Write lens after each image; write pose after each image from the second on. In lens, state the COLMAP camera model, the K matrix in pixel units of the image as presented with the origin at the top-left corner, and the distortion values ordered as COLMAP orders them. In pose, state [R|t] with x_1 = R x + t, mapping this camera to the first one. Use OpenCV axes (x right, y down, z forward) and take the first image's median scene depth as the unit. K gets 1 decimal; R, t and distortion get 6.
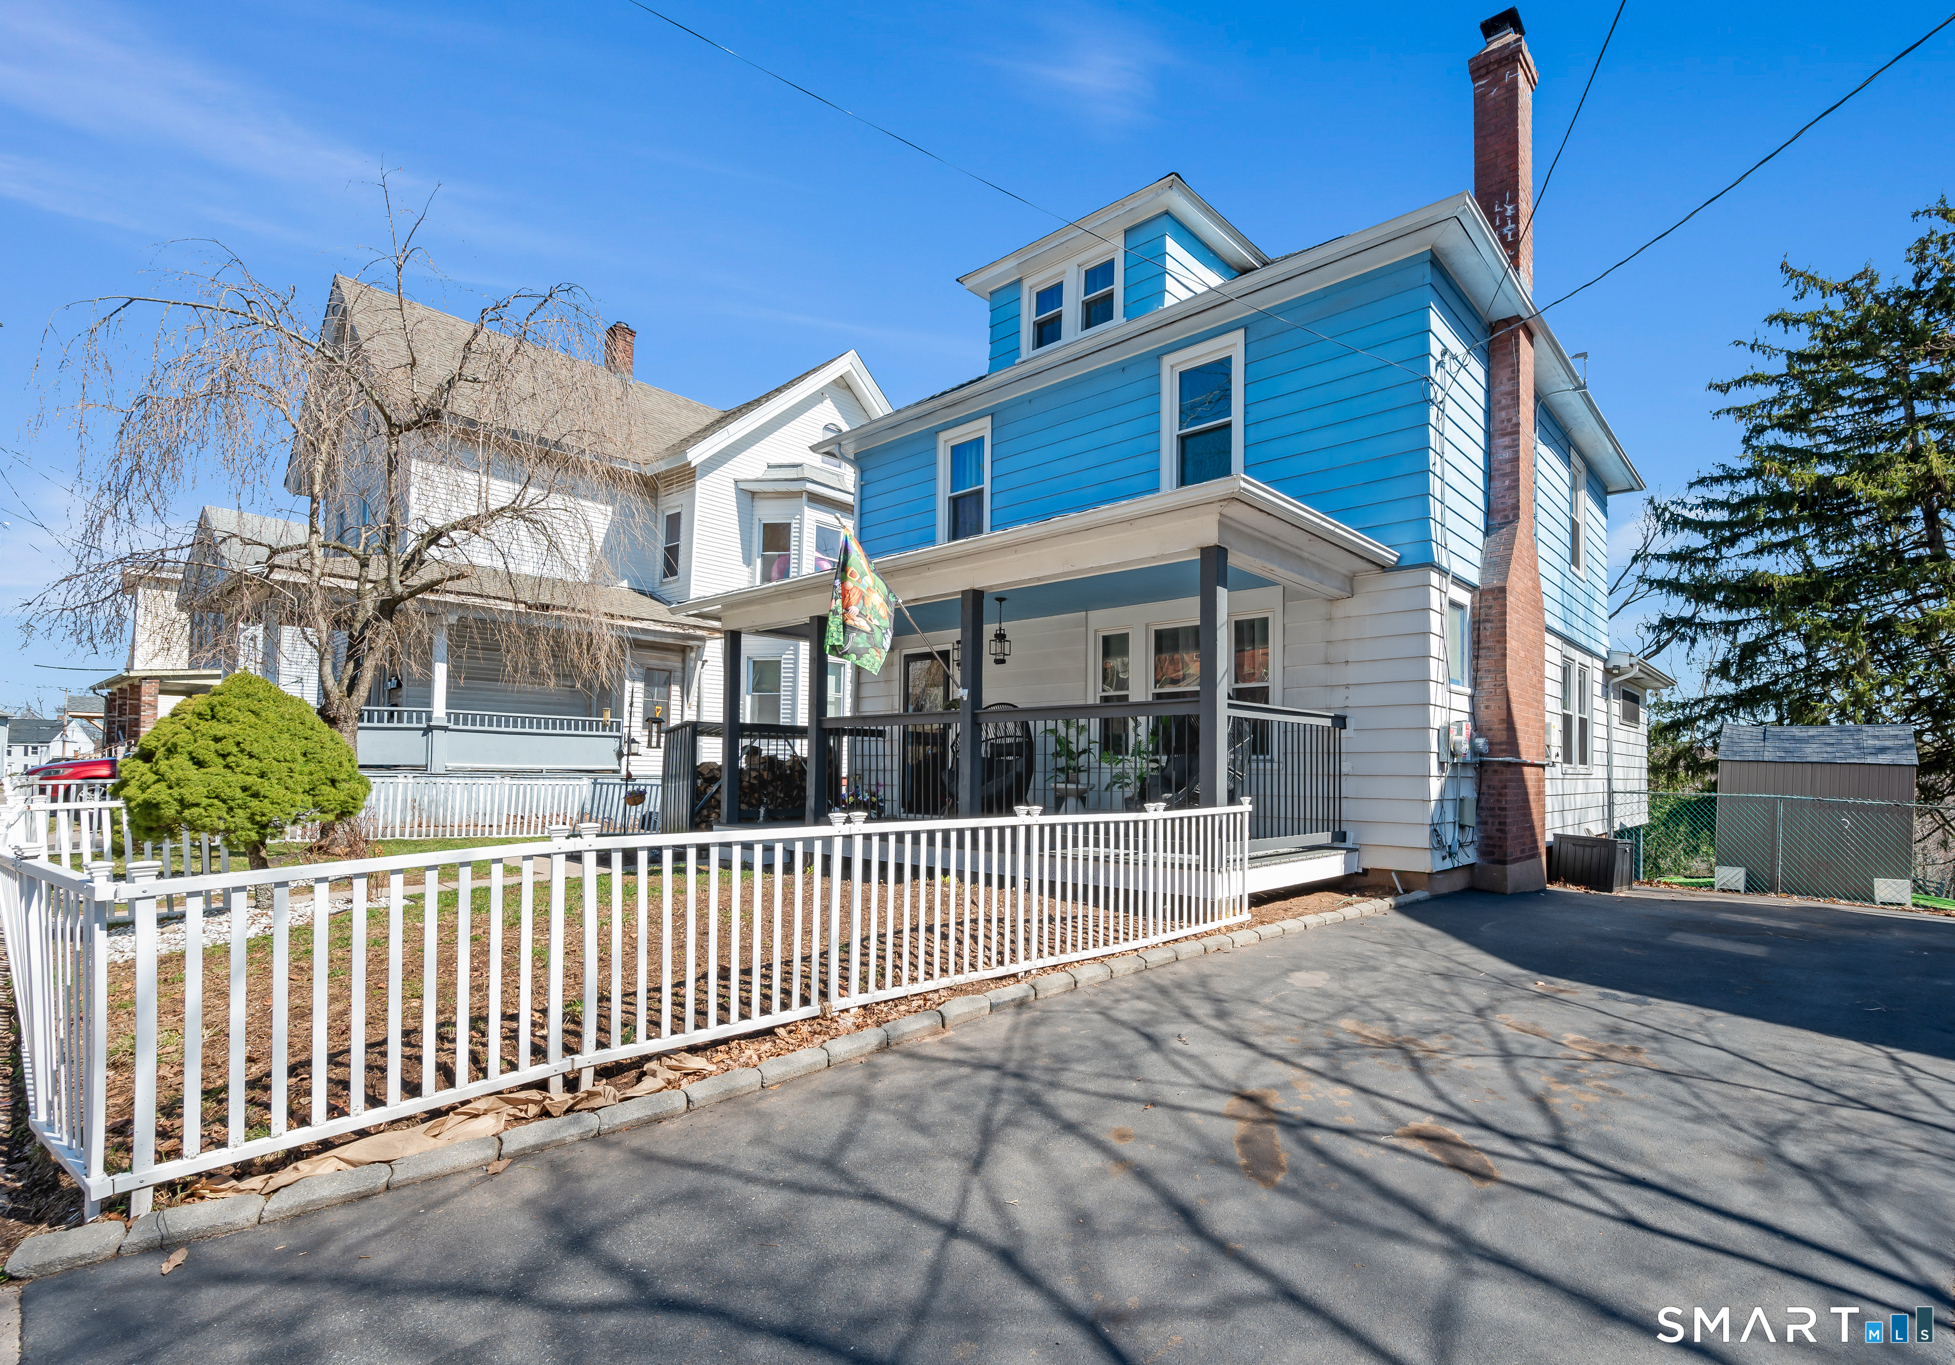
lens RADIAL K [[910.3, 0, 903.5], [0, 910.3, 733.8], [0, 0, 1]] dist [-0.000616, -0.000291]
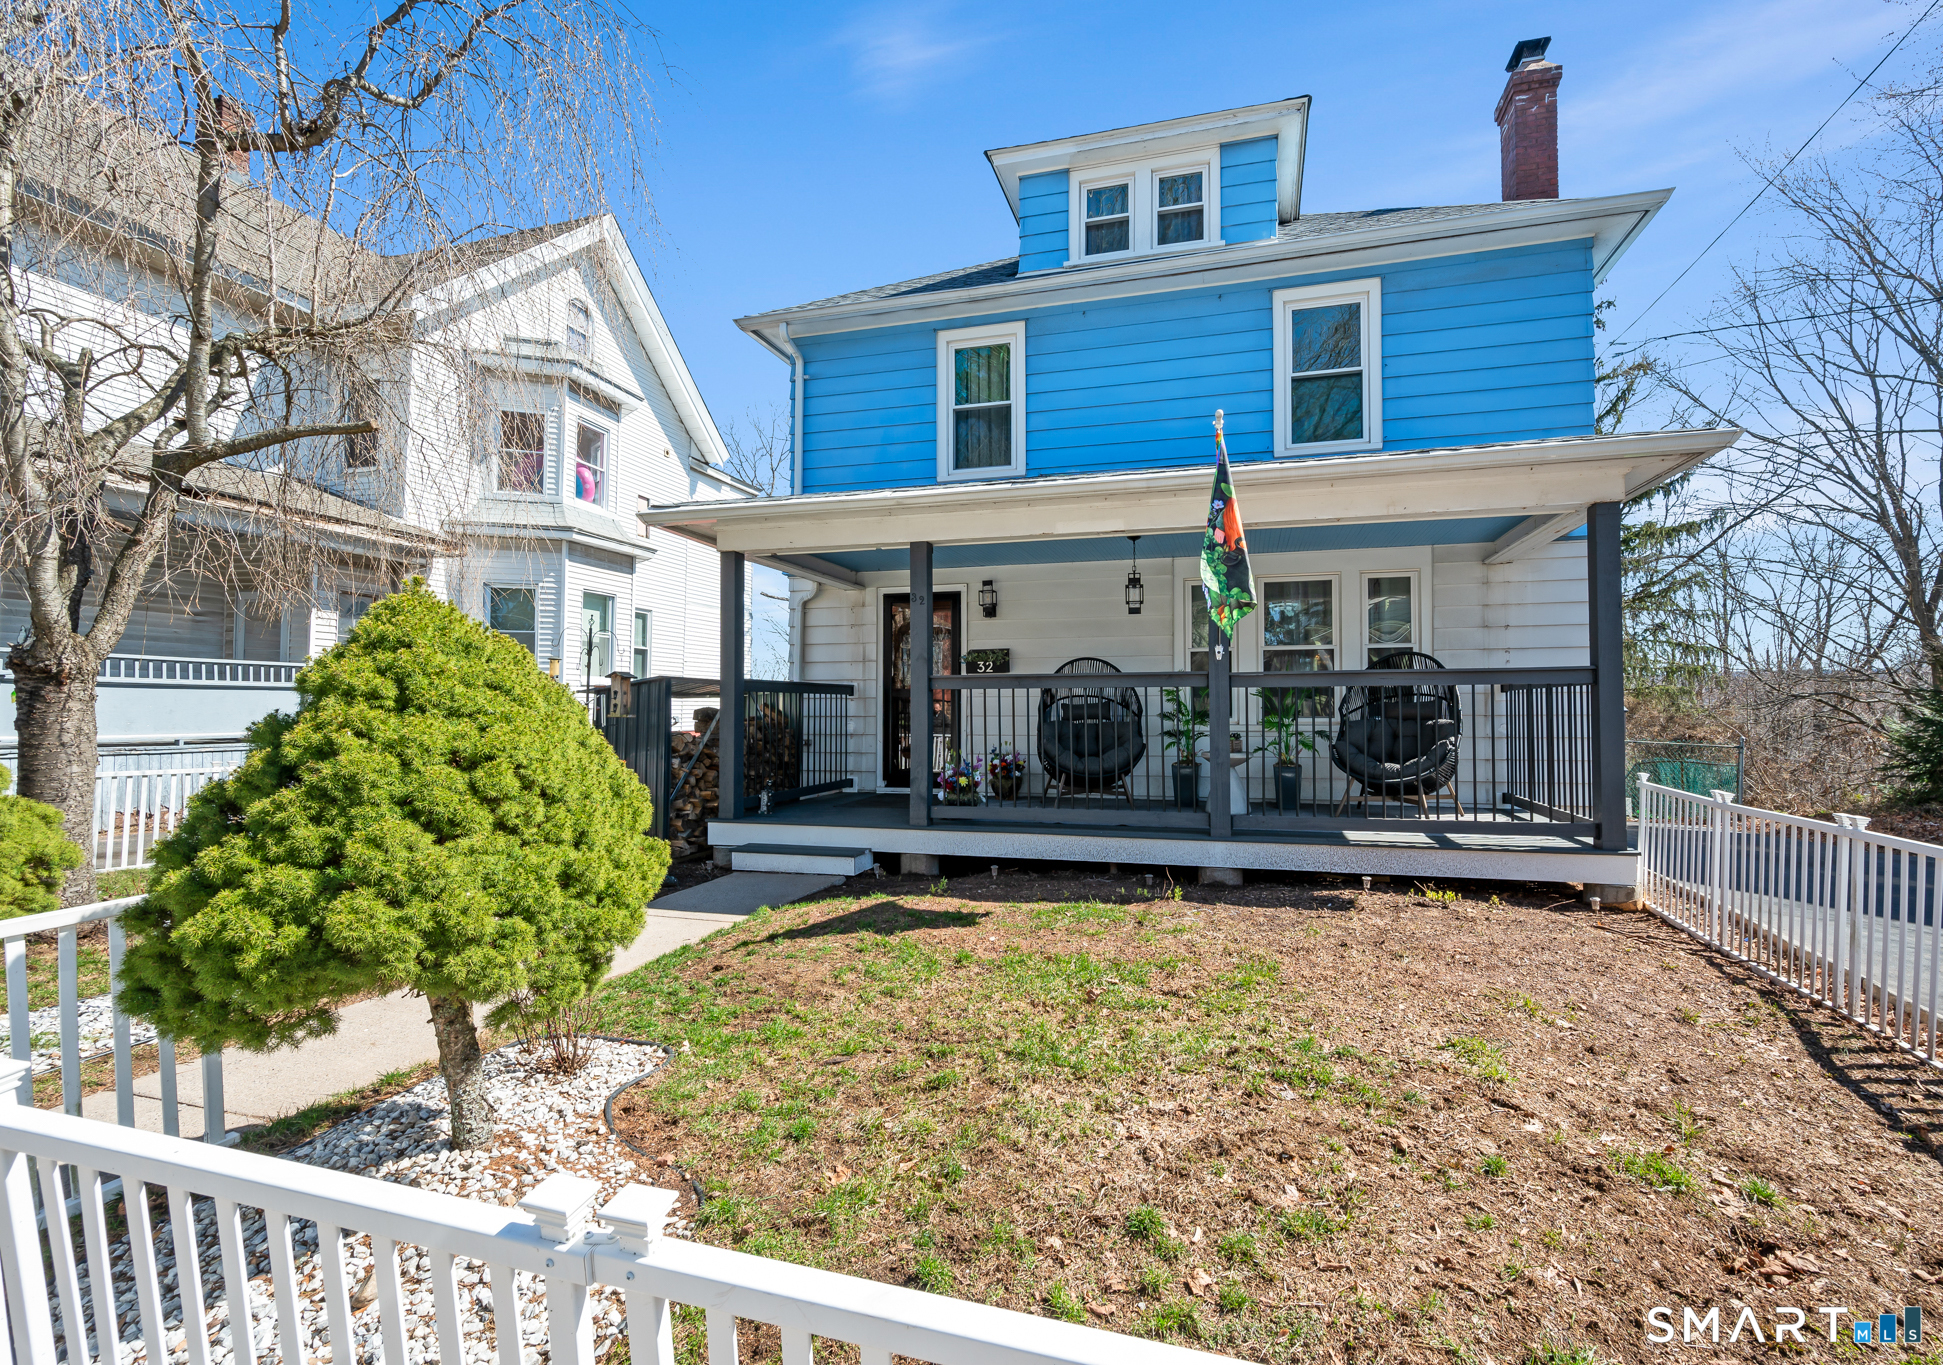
lens RADIAL K [[915.3, 0, 971.5], [0, 915.3, 682.5], [0, 0, 1]] dist [-0.001163, -0.000470]
pose [[0.880551, -0.001104, 0.473950, -0.378557], [-0.002609, 0.999971, 0.007177, -0.015603], [-0.473944, -0.007556, 0.880523, 0.276712]]
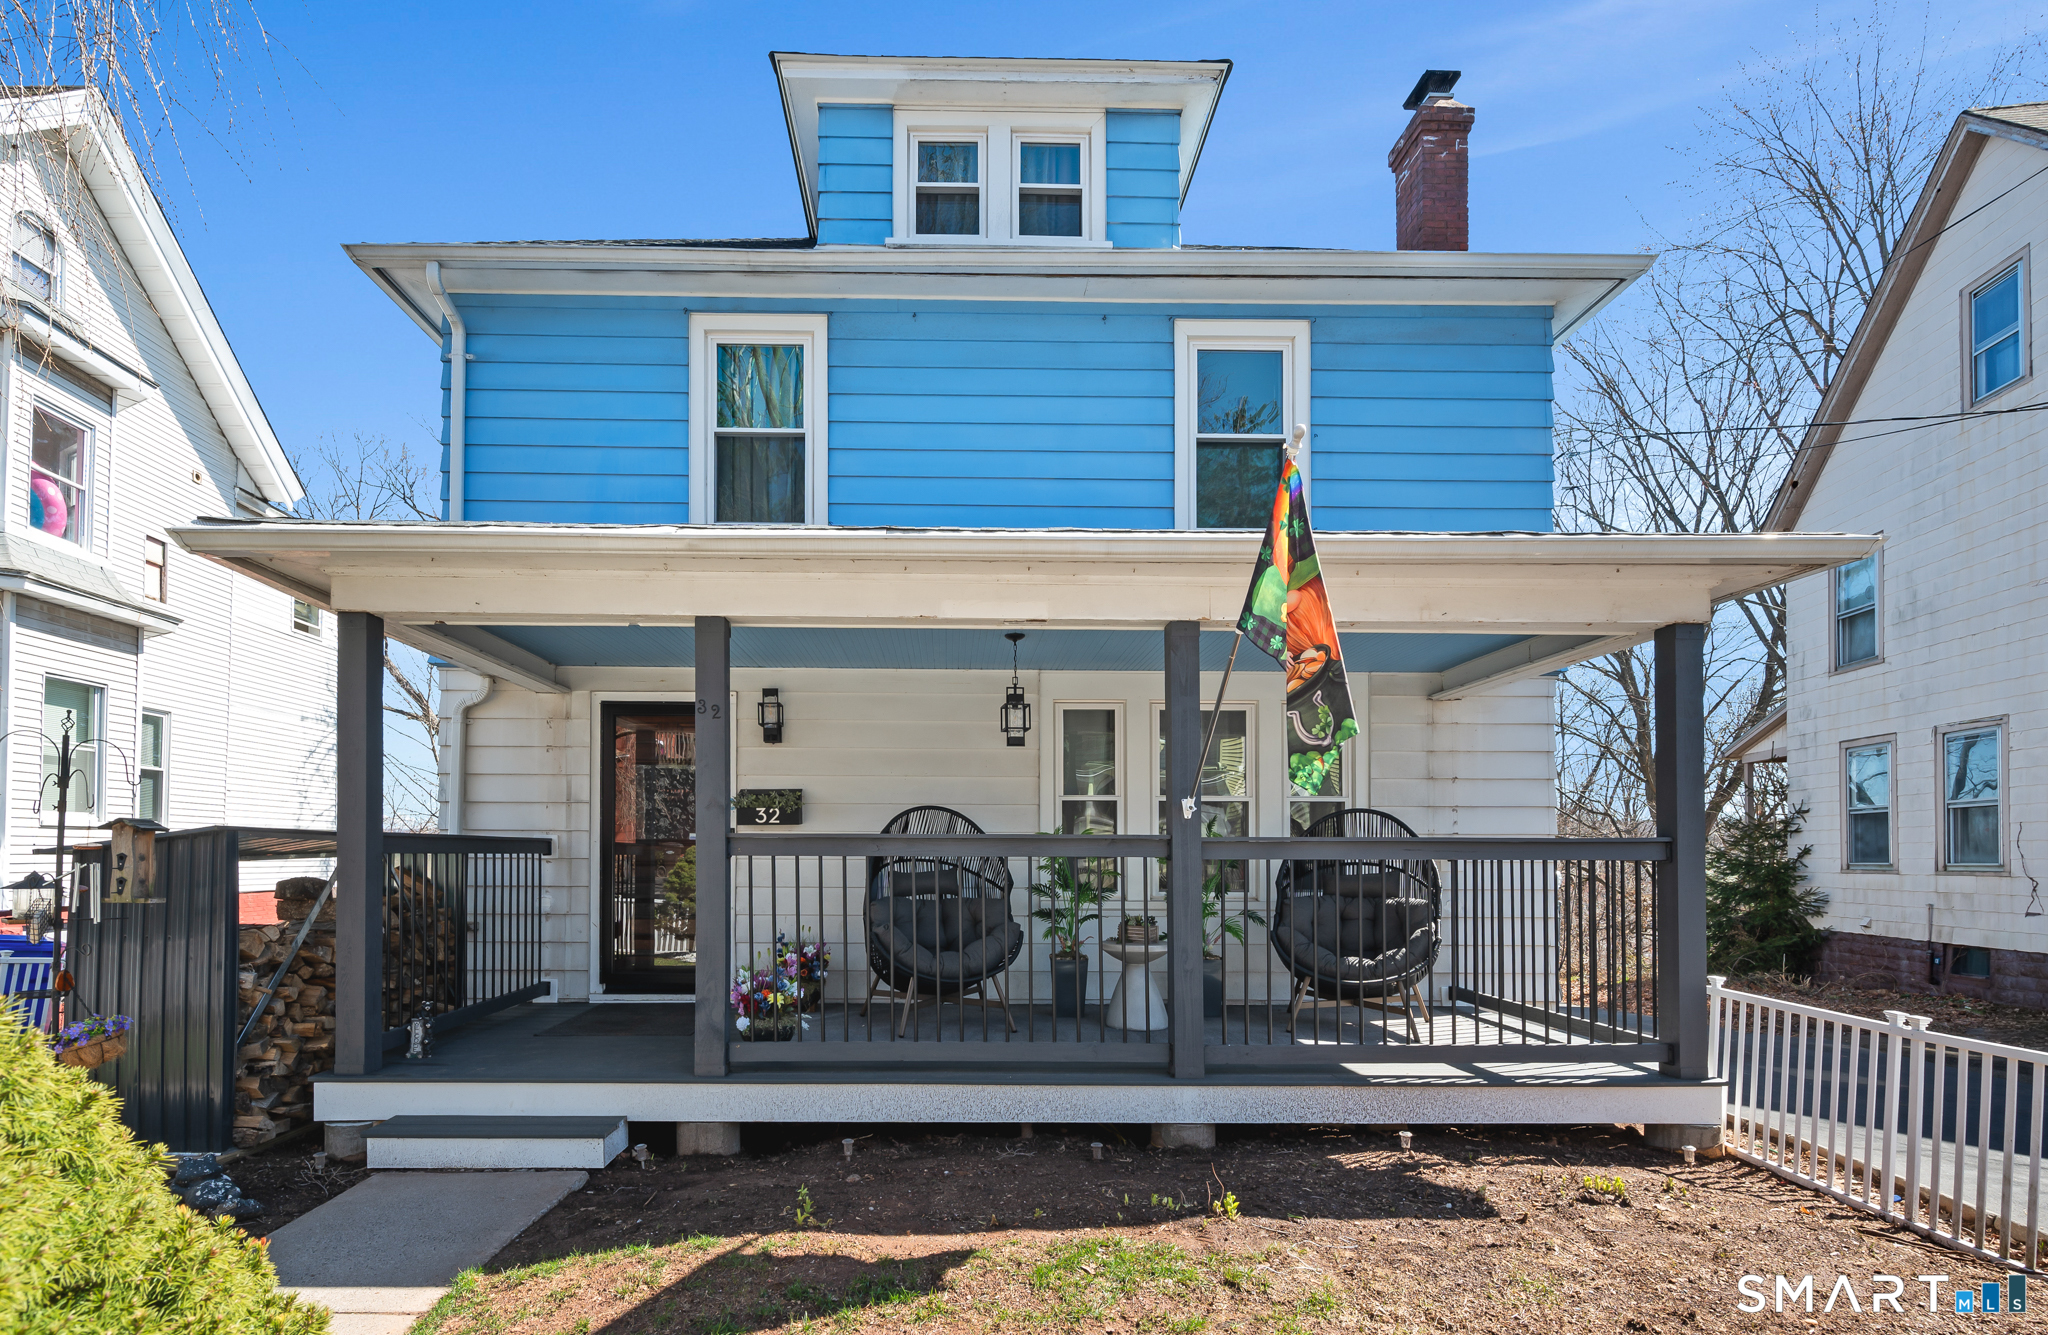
lens RADIAL K [[1067.5, 0, 972.2], [0, 1067.5, 845.3], [0, 0, 1]] dist [-0.000642, 0.000377]
pose [[0.690129, -0.003360, 0.723678, -0.362737], [-0.019464, 0.999541, 0.023202, -0.023794], [-0.723424, -0.030097, 0.689747, 0.467254]]
